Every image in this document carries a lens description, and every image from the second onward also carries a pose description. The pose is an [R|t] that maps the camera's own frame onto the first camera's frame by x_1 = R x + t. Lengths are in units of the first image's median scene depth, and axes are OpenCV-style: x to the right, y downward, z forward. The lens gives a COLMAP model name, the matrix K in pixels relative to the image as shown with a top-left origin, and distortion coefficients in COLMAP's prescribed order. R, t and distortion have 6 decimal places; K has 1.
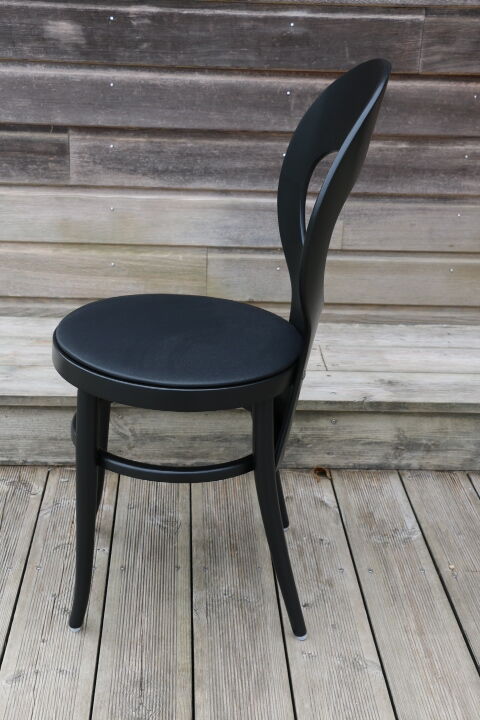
lens RADIAL K [[1030.9, 0, 238.0], [0, 1030.9, 364.8], [0, 0, 1]] dist [-0.000046, 0.503063]
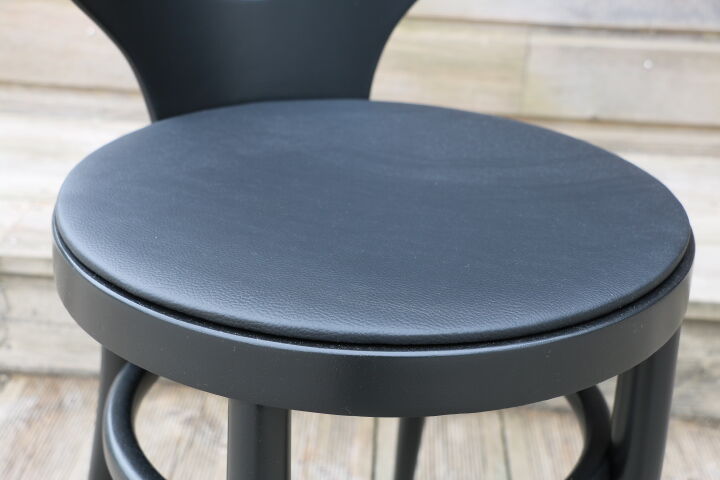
lens RADIAL K [[1064.5, 0, 368.3], [0, 1064.5, 249.5], [0, 0, 1]] dist [0.010160, 0.665224]
pose [[0.996012, 0.050120, -0.073809, -0.076486], [-0.046443, 0.997633, 0.050714, -0.011673], [0.076176, -0.047084, 0.995982, 0.397369]]
